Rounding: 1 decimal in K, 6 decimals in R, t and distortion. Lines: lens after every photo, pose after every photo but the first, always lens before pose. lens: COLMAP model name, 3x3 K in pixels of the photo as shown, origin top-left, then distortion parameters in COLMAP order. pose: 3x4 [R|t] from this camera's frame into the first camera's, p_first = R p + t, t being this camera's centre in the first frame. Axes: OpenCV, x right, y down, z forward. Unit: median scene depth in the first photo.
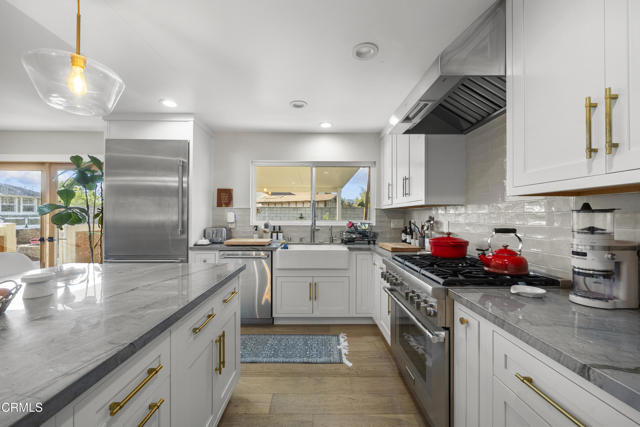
lens RADIAL K [[257.7, 0, 314.1], [0, 257.7, 215.2], [0, 0, 1]] dist [-0.001651, 0.000559]
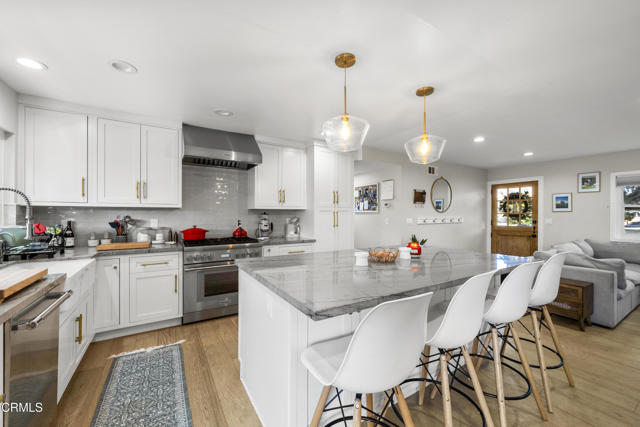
lens RADIAL K [[257.7, 0, 318.9], [0, 257.7, 216.6], [0, 0, 1]] dist [-0.001651, 0.000559]
pose [[-0.527087, -0.009252, 0.849761, -0.795702], [-0.005571, 0.999957, 0.007432, -0.004021], [-0.849793, -0.000817, -0.527116, 0.726414]]
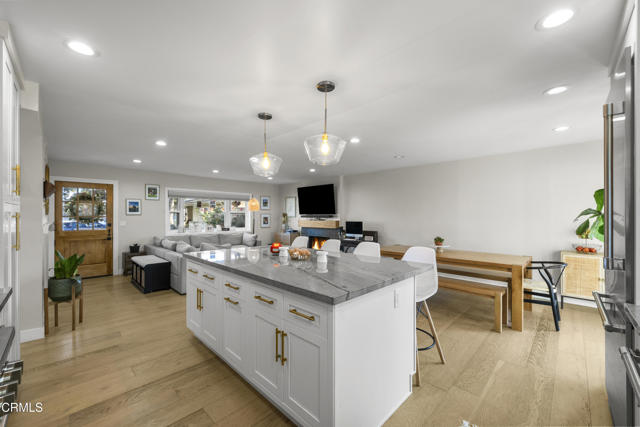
lens RADIAL K [[257.7, 0, 316.9], [0, 257.7, 215.5], [0, 0, 1]] dist [-0.001651, 0.000559]
pose [[-0.704159, -0.006215, -0.710015, 0.136666], [-0.000244, 0.999964, -0.008511, -0.010954], [0.710042, -0.005820, -0.704135, 0.820456]]
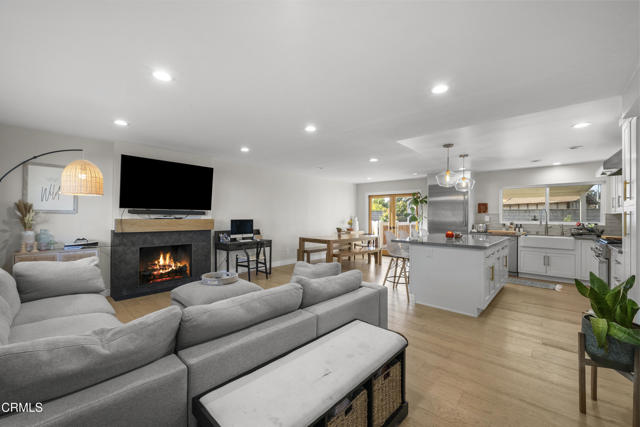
lens RADIAL K [[257.7, 0, 316.1], [0, 257.7, 214.2], [0, 0, 1]] dist [-0.001651, 0.000559]
pose [[0.733214, -0.002147, -0.679994, 0.034681], [-0.003858, 0.999966, -0.007317, -0.006971], [0.679987, 0.007989, 0.733181, -1.229891]]
